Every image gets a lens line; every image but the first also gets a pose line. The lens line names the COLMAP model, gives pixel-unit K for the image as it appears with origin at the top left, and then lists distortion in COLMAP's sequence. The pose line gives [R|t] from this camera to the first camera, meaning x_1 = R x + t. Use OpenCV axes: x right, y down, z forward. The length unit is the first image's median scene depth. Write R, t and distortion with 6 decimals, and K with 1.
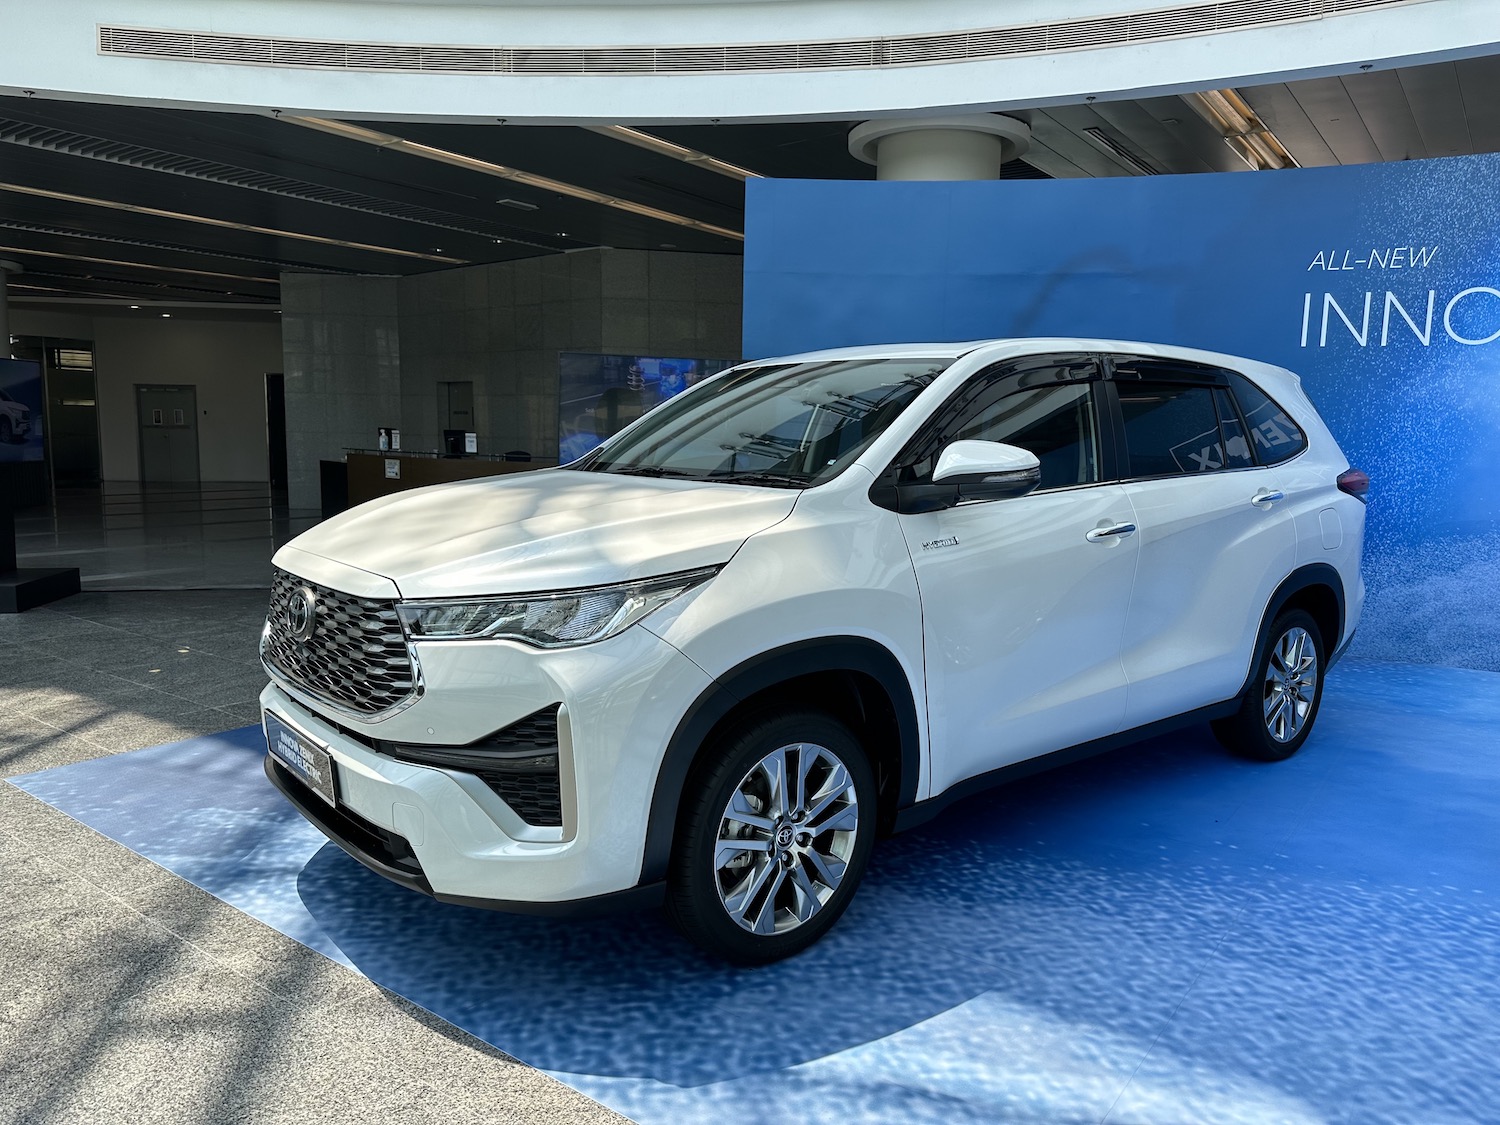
lens RADIAL K [[1050.7, 0, 778.9], [0, 1050.7, 550.8], [0, 0, 1]] dist [0.031719, -0.041496]
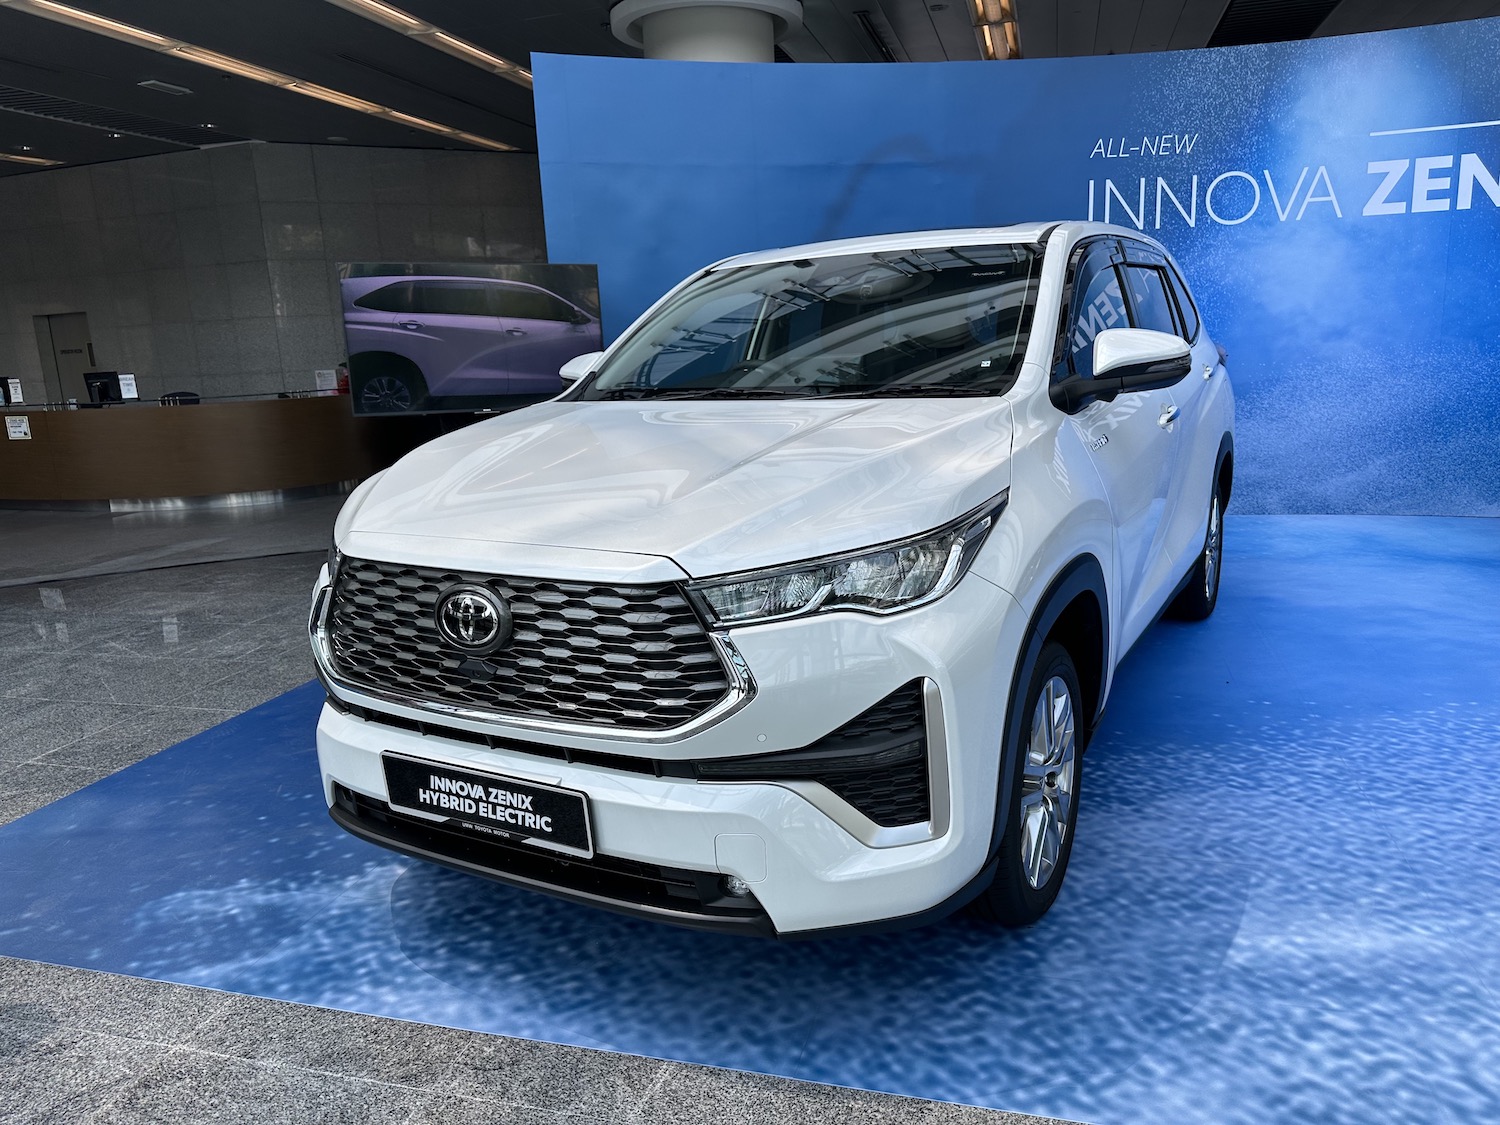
lens RADIAL K [[1050.7, 0, 752.6], [0, 1050.7, 546.9], [0, 0, 1]] dist [0.031719, -0.041496]
pose [[0.936107, -0.127900, 0.327636, -0.480679], [0.101189, 0.990089, 0.097392, -0.040164], [-0.336845, -0.058016, 0.939771, 0.227048]]
